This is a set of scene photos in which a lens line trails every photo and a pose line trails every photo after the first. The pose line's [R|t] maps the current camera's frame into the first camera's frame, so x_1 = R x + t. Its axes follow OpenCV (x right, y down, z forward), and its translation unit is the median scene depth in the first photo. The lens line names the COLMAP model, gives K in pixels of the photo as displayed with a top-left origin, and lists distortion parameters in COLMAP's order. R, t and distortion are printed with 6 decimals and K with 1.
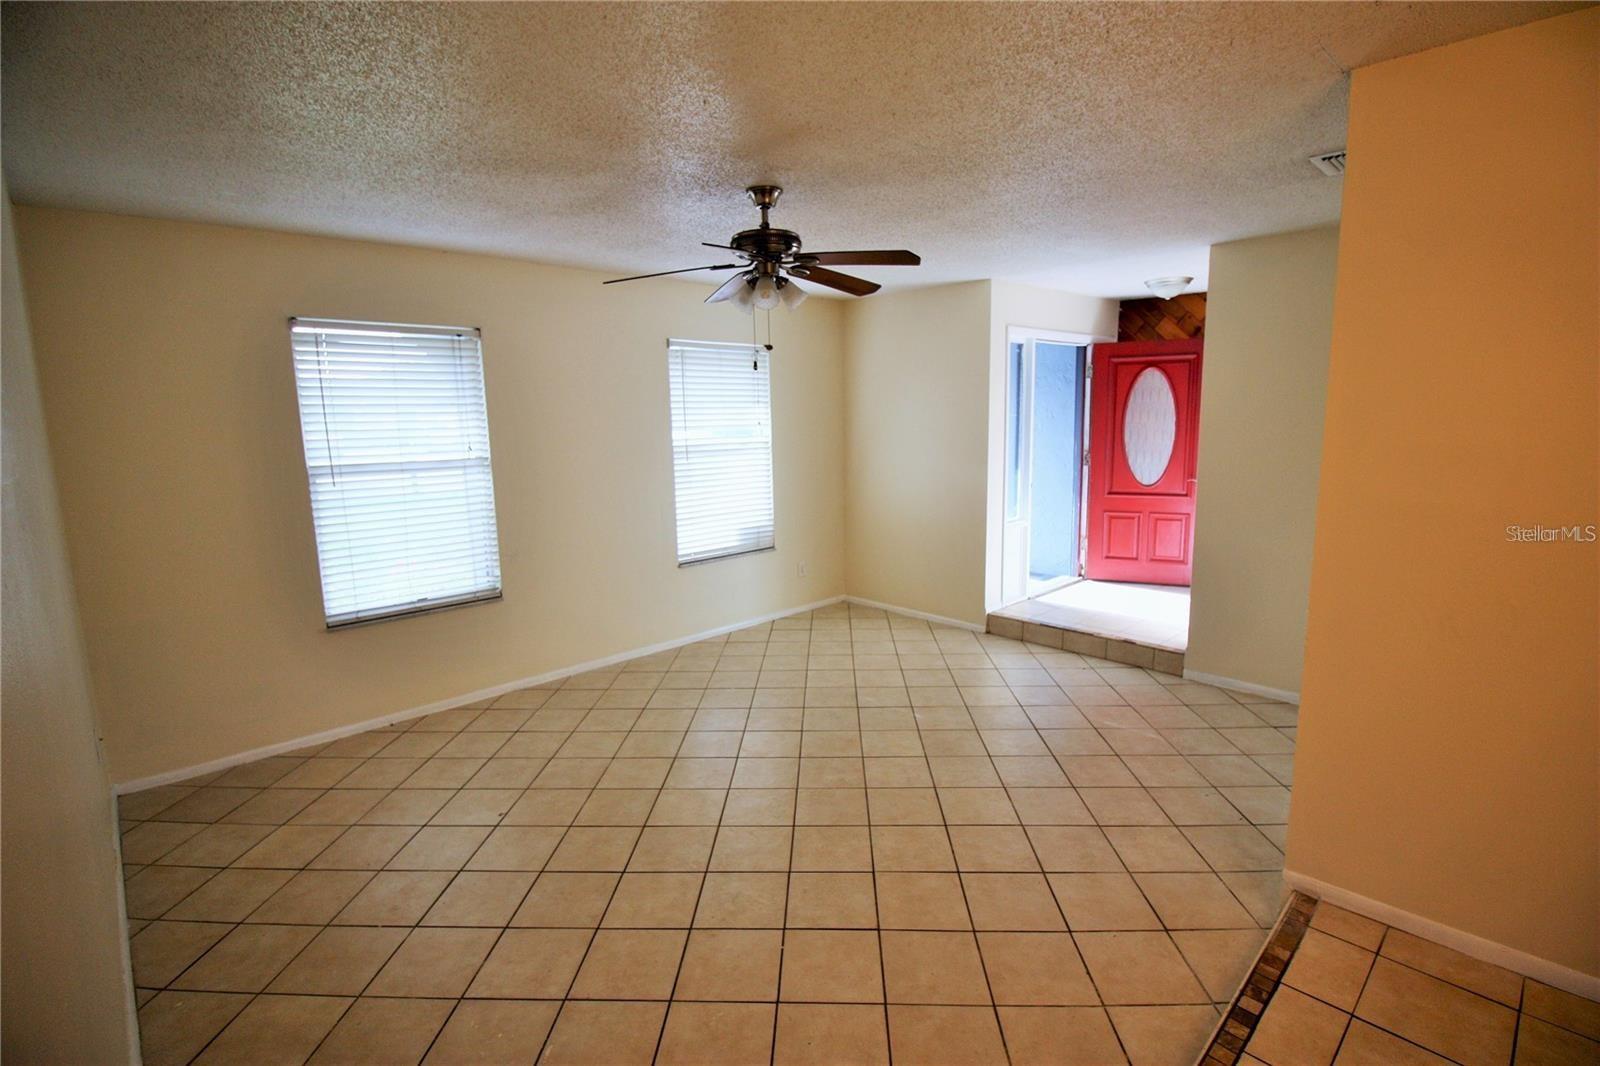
lens RADIAL K [[748.4, 0, 804.3], [0, 748.4, 524.8], [0, 0, 1]] dist [0.008283, -0.014597]
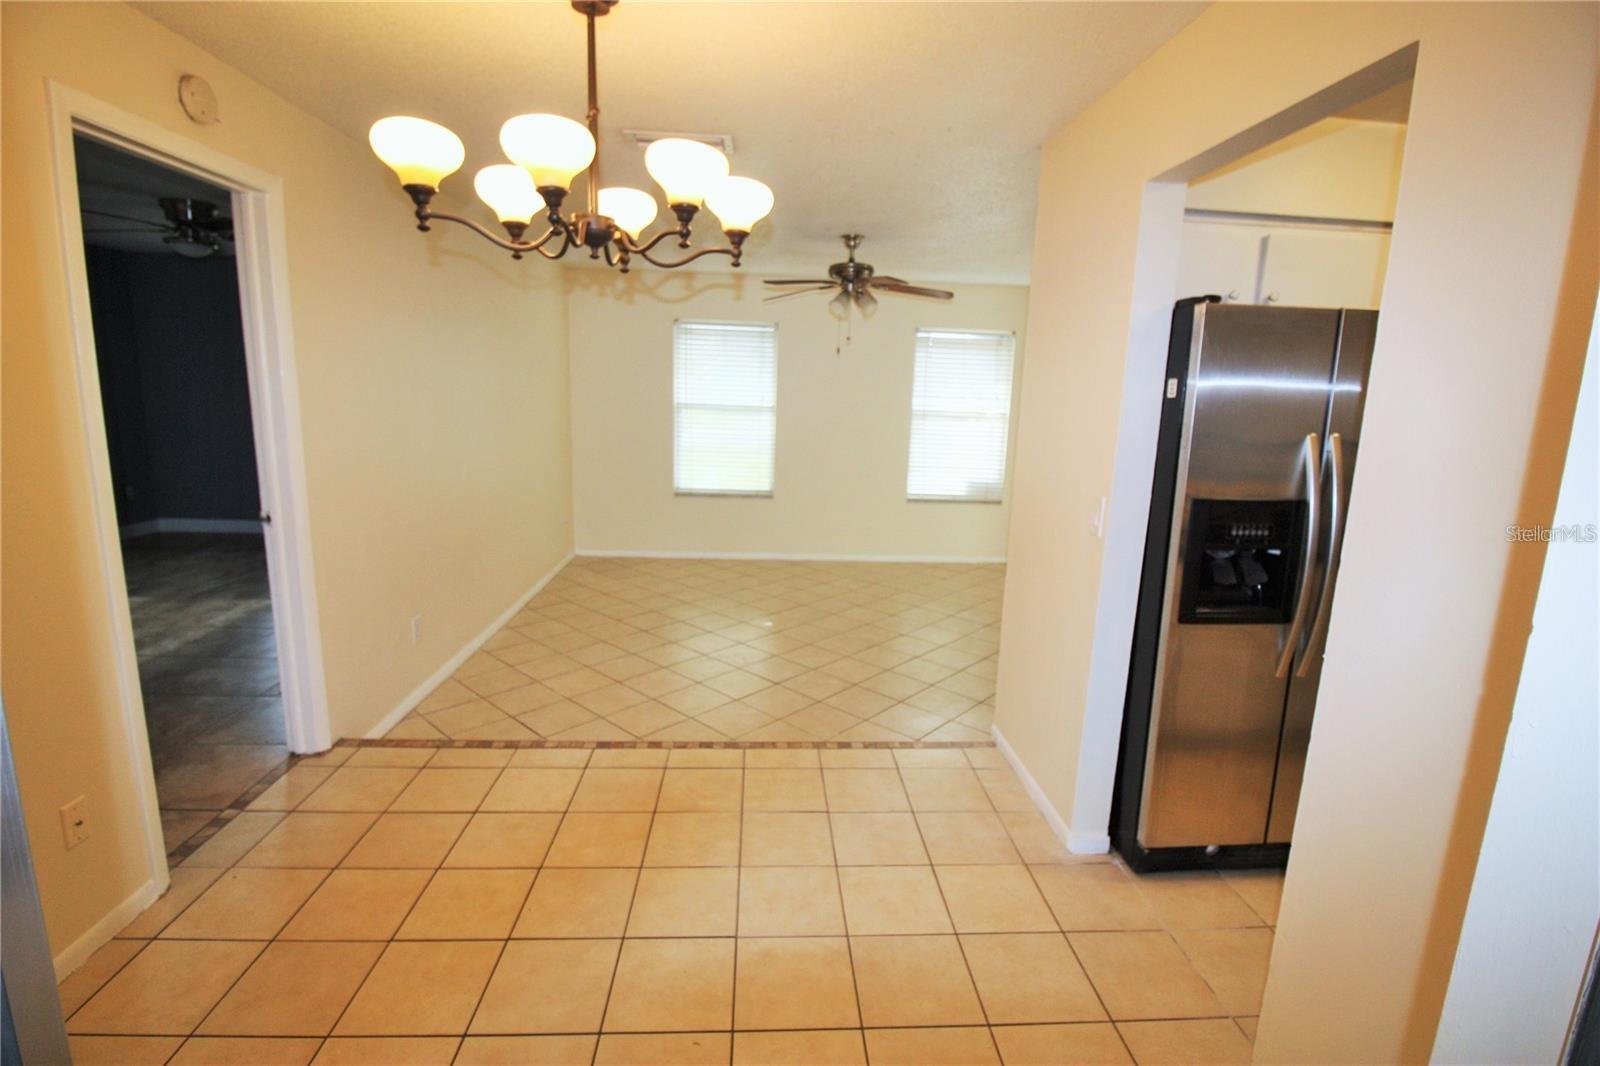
lens RADIAL K [[748.4, 0, 804.3], [0, 748.4, 524.8], [0, 0, 1]] dist [0.008283, -0.014597]
pose [[0.761920, 0.163456, -0.626706, 0.667896], [-0.144810, 0.986126, 0.081146, 0.019291], [0.631275, 0.028927, 0.775019, -0.172504]]
